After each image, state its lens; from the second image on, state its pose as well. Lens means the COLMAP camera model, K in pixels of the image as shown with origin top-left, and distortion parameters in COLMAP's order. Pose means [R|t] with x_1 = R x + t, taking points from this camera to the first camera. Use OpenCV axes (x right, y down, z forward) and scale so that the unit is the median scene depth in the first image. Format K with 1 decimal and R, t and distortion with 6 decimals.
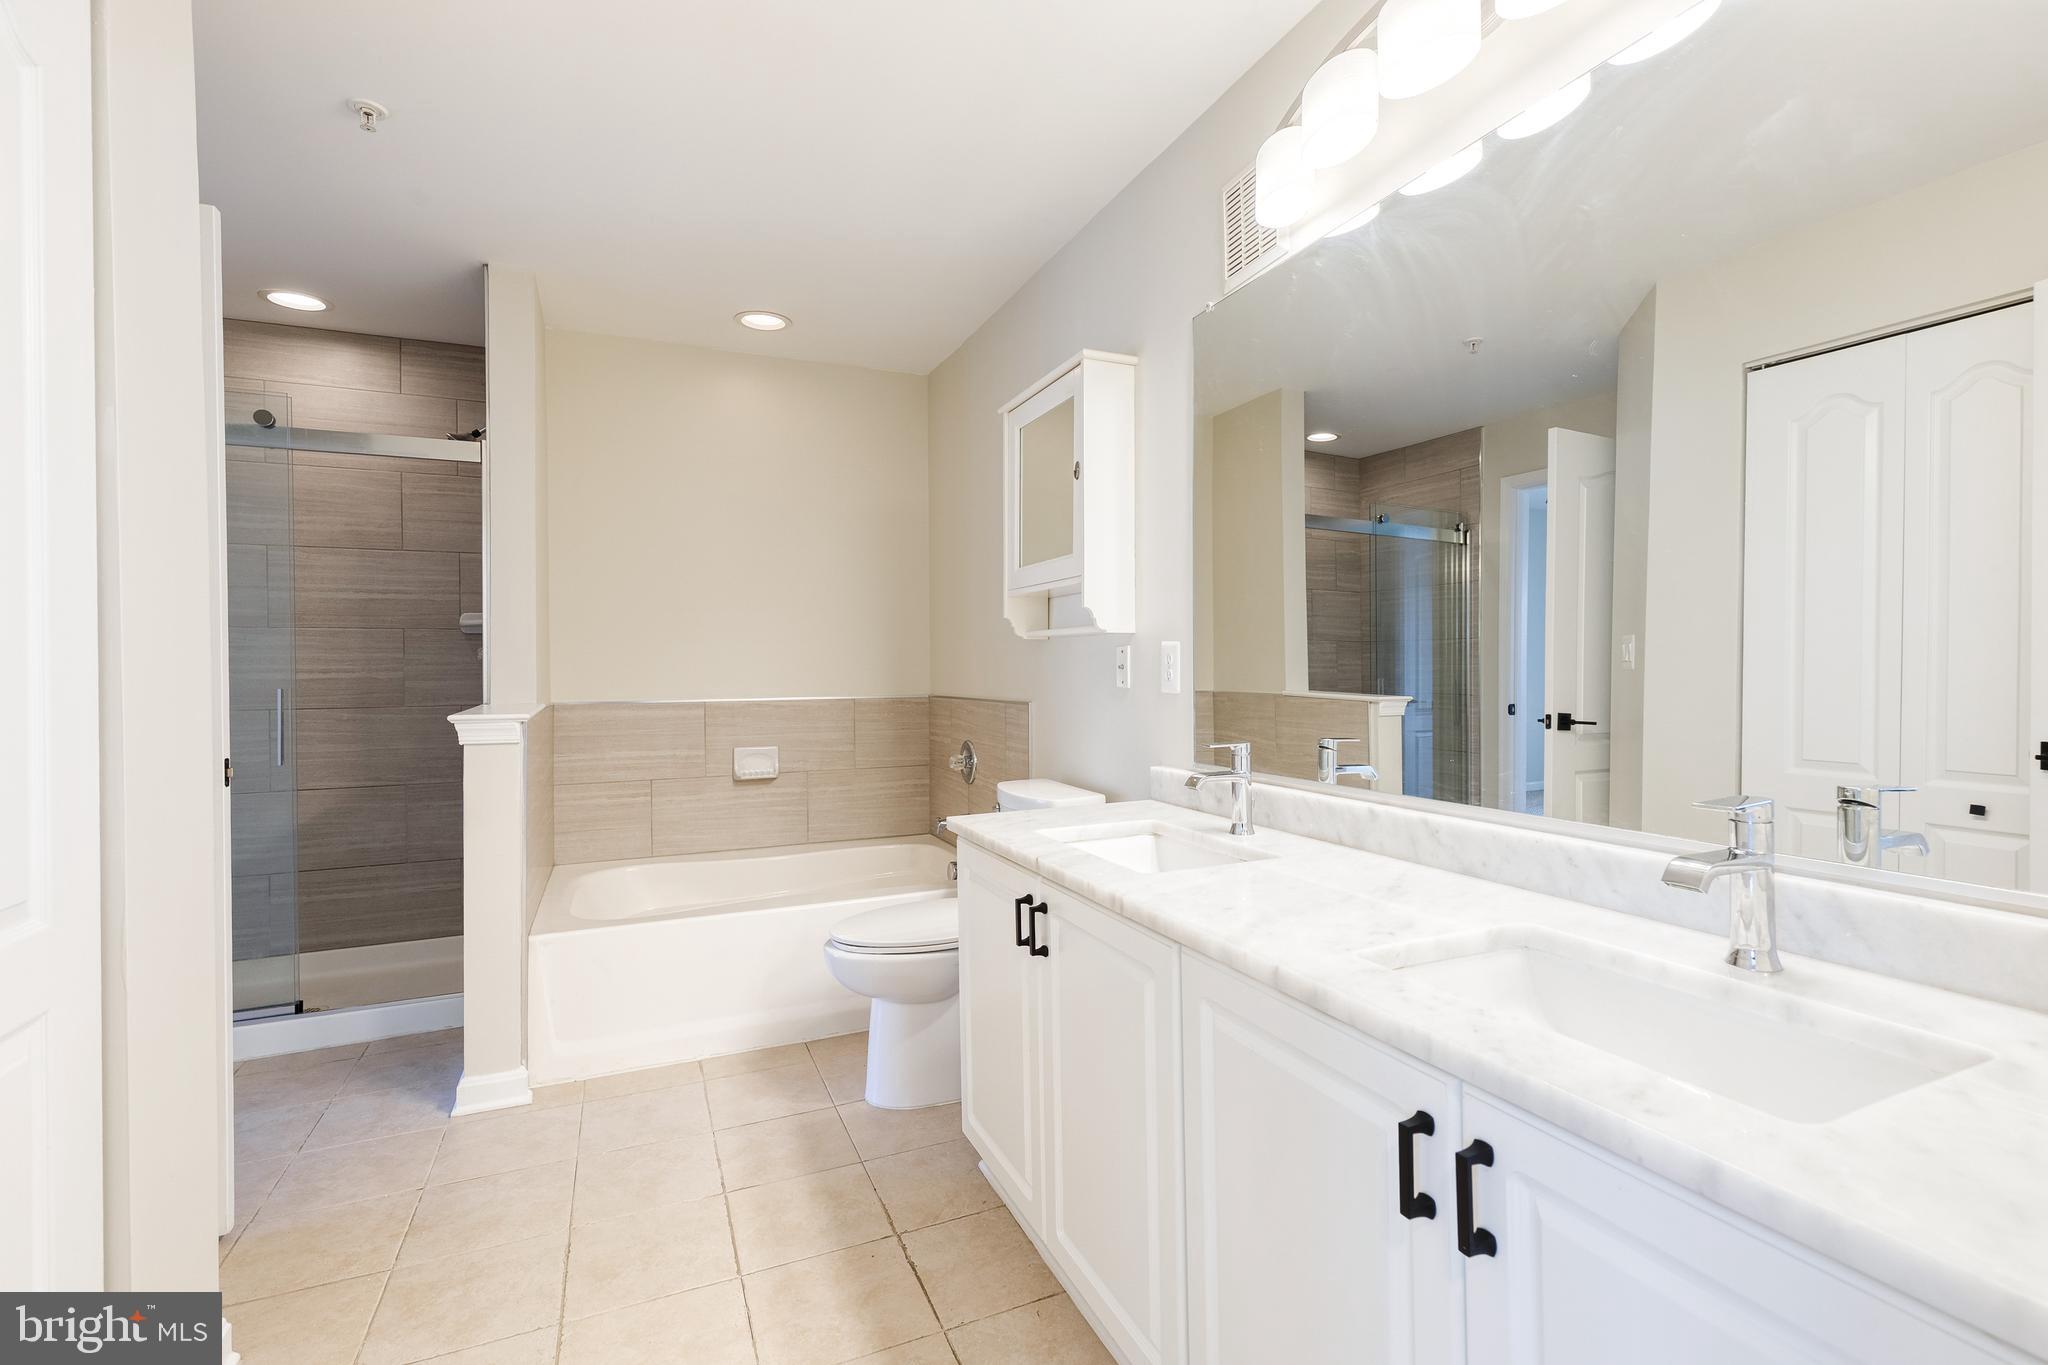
lens RADIAL K [[925.5, 0, 1040.6], [0, 925.5, 670.4], [0, 0, 1]] dist [0.012038, -0.002185]
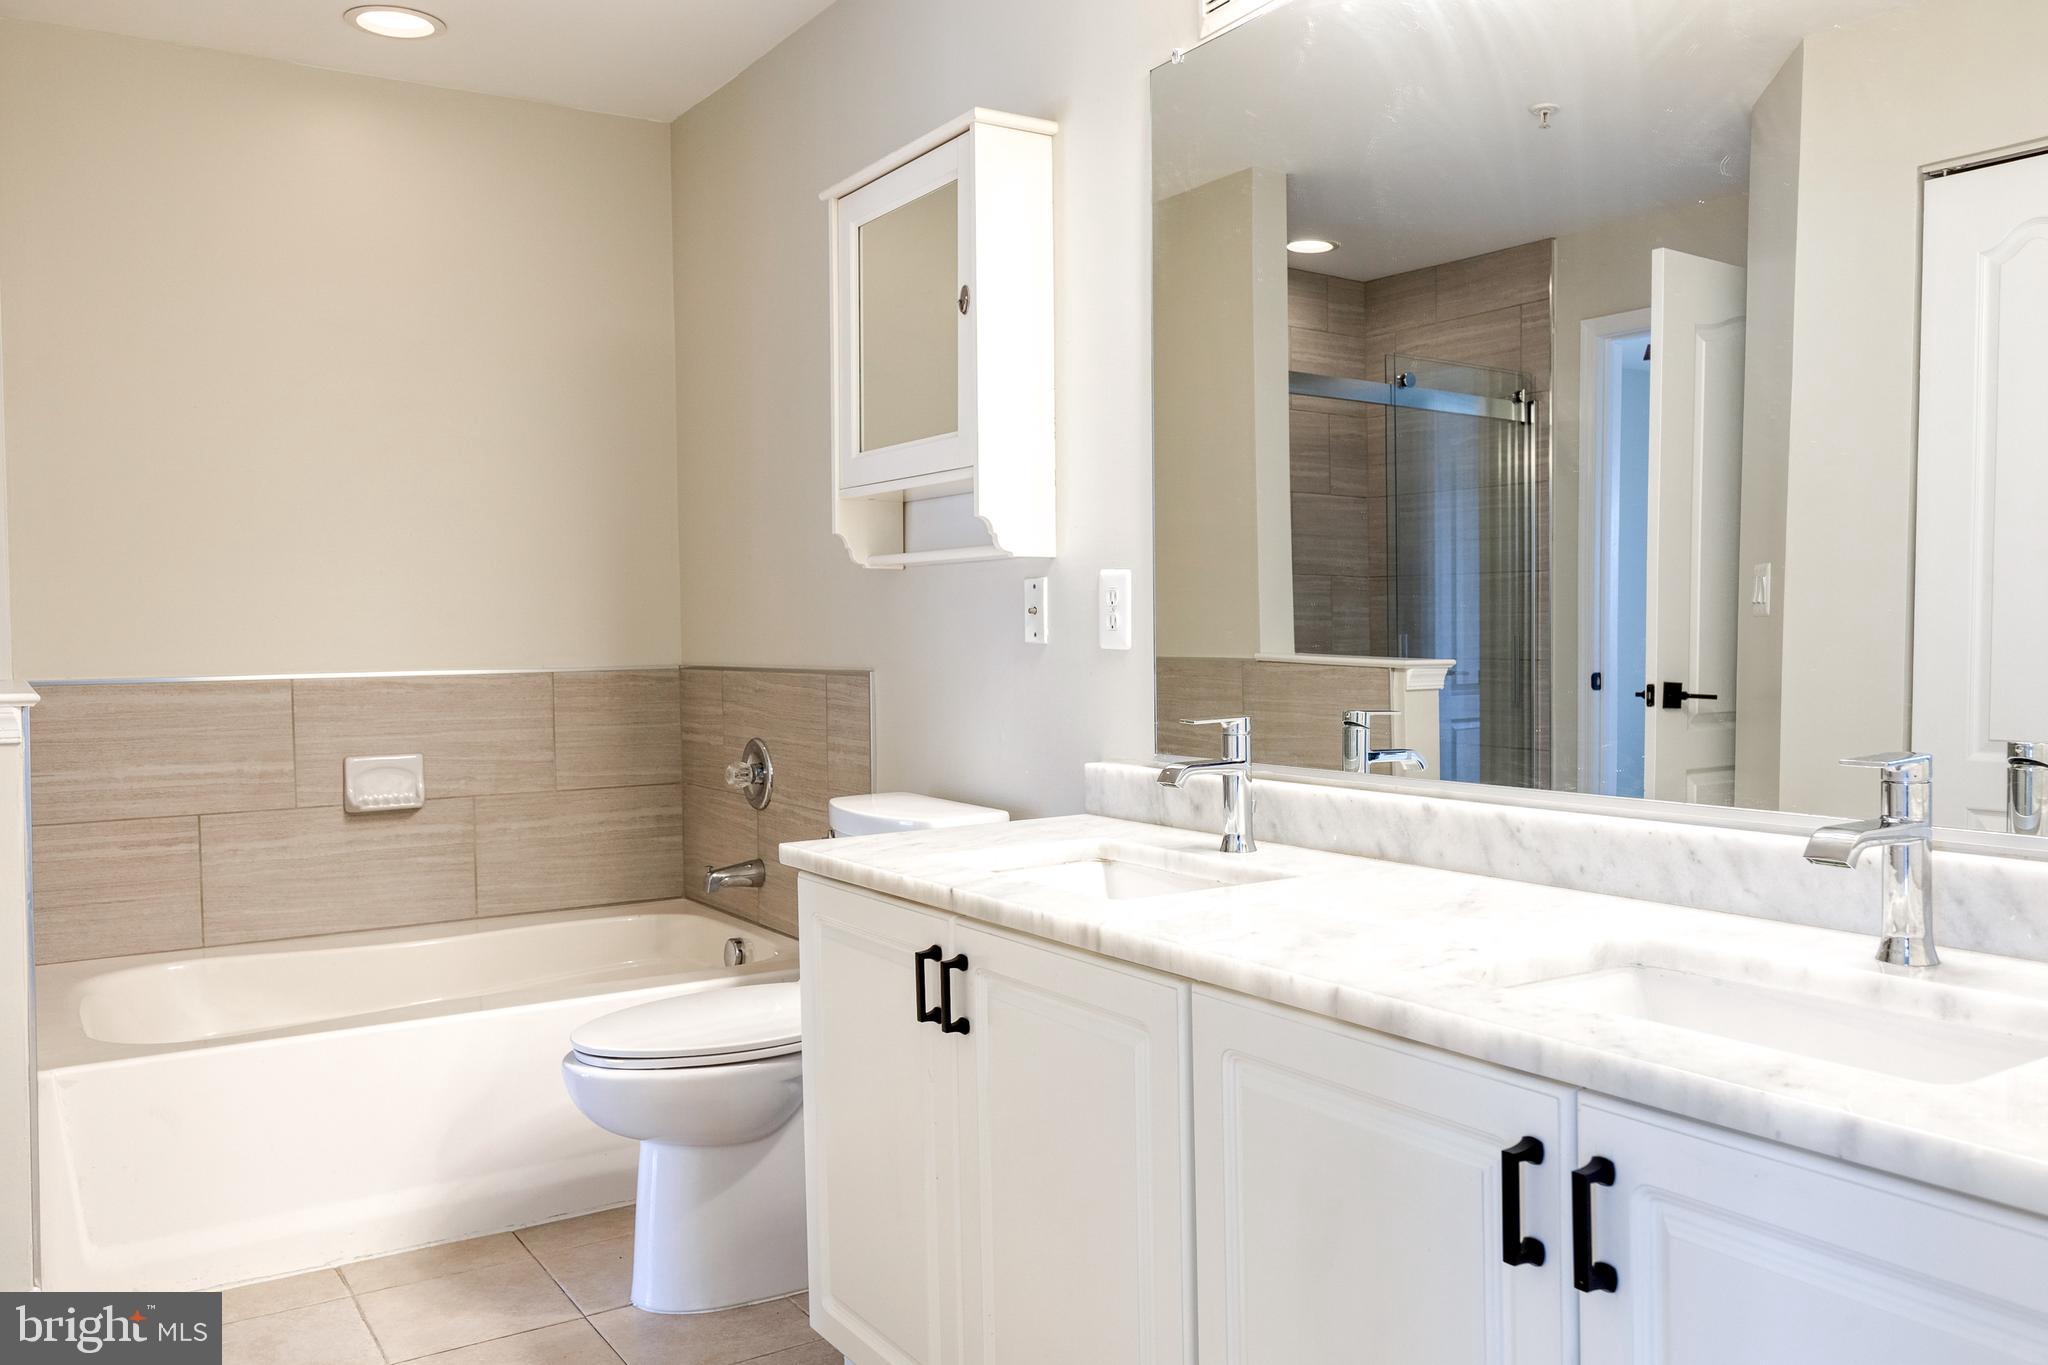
lens RADIAL K [[1622.2, 0, 1043.9], [0, 1622.2, 678.6], [0, 0, 1]] dist [0.000967, 0.008565]
pose [[0.988940, -0.009610, 0.148007, -0.049932], [0.005513, 0.999591, 0.028067, 0.008232], [-0.148216, -0.026941, 0.988588, -0.075717]]
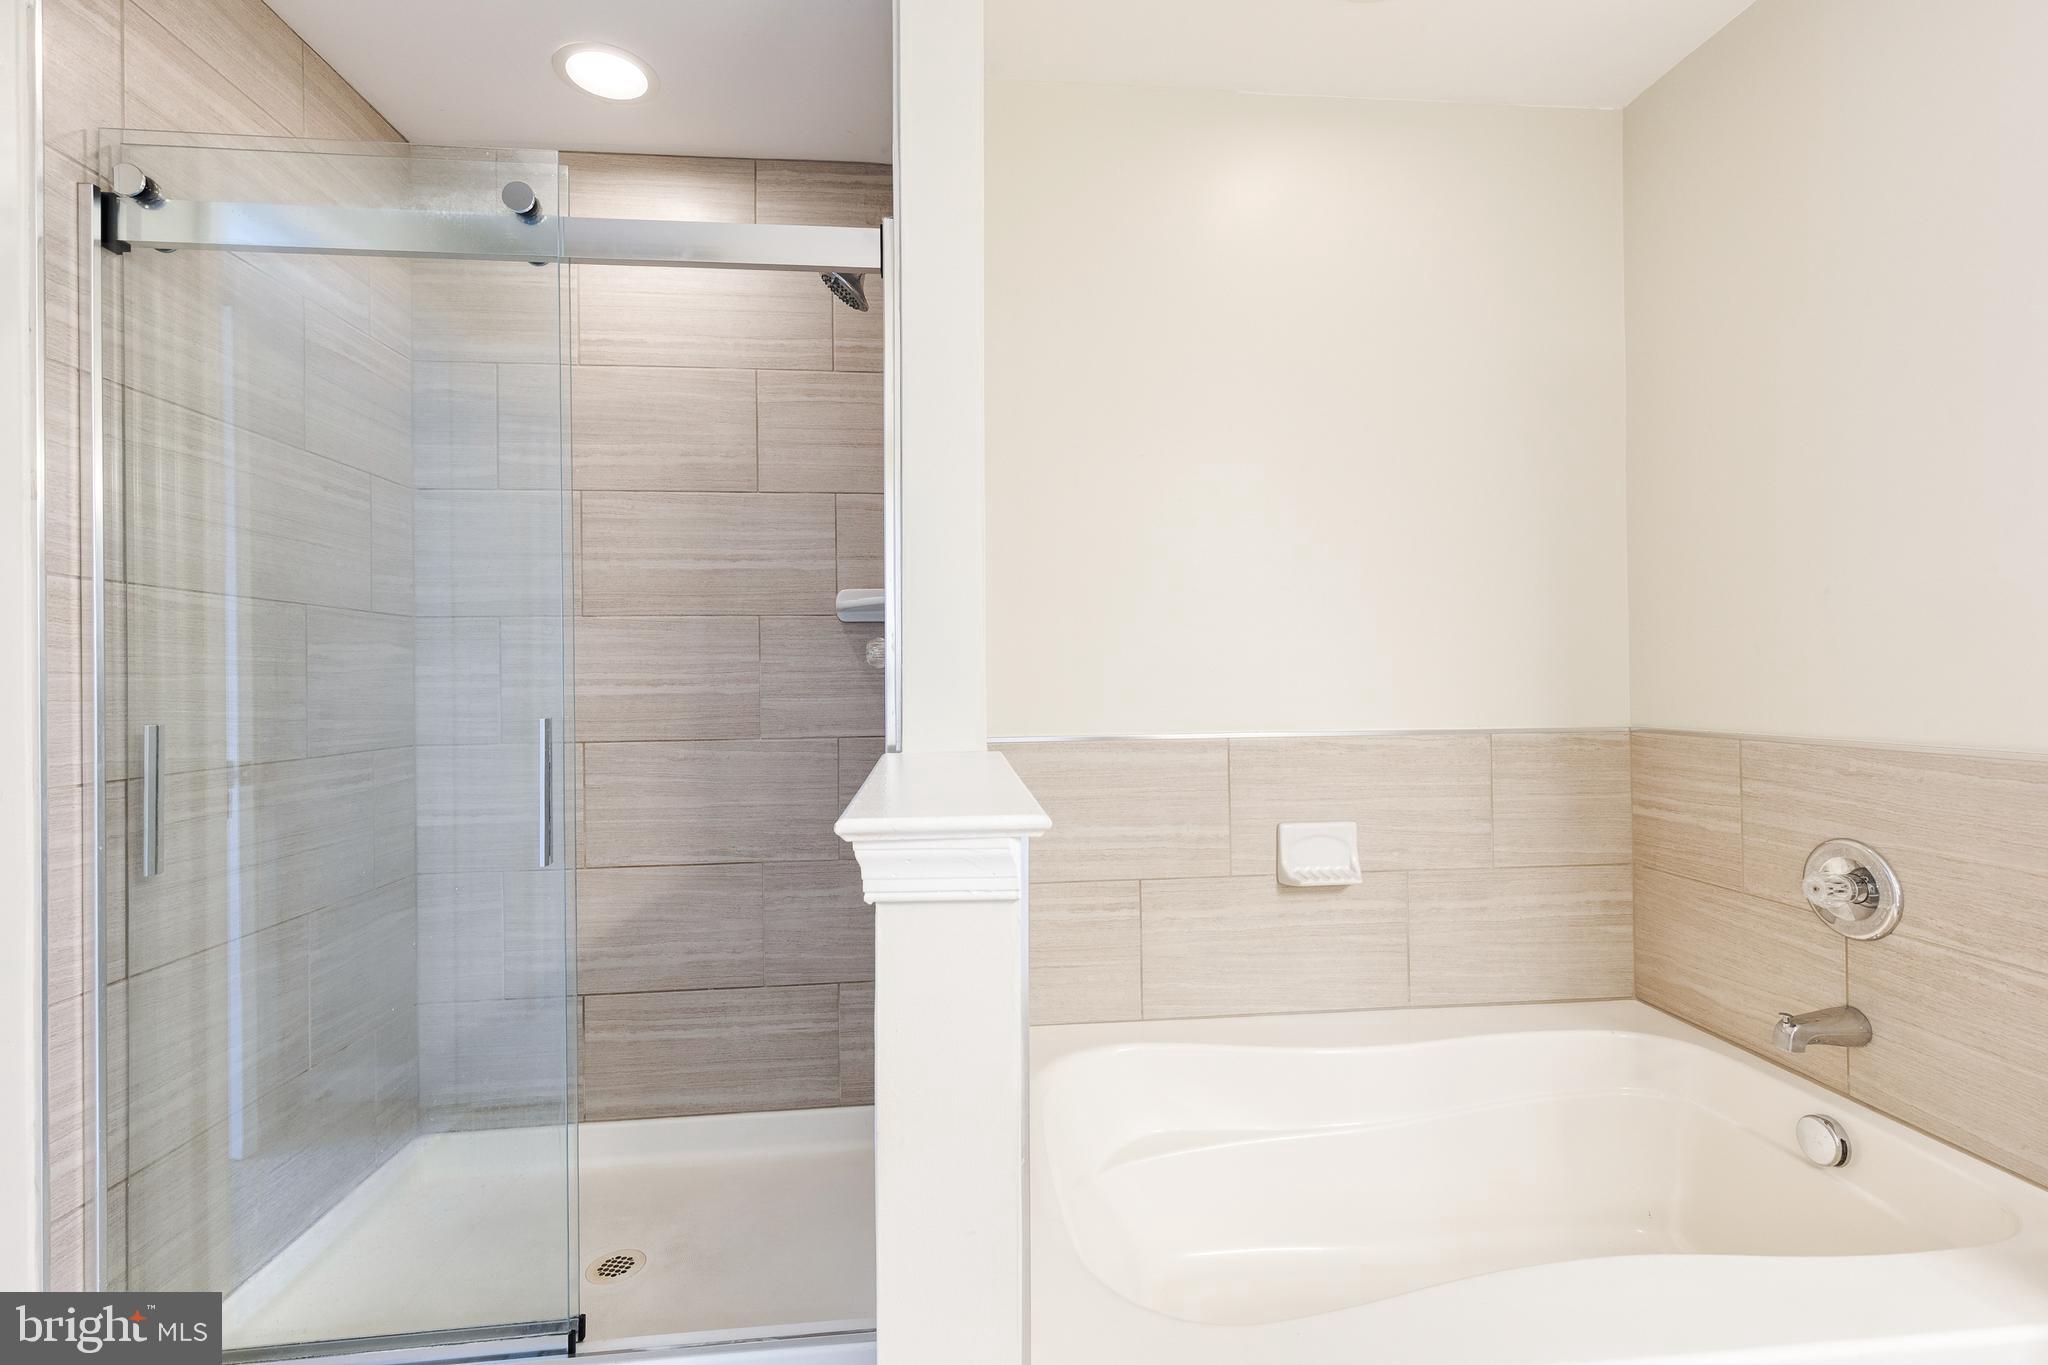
lens RADIAL K [[925.5, 0, 1044.5], [0, 925.5, 670.2], [0, 0, 1]] dist [0.012038, -0.002185]
pose [[0.949174, -0.005350, -0.314706, -0.307065], [0.002593, 0.999955, -0.009179, -0.001315], [0.314740, 0.007896, 0.949145, 0.470180]]
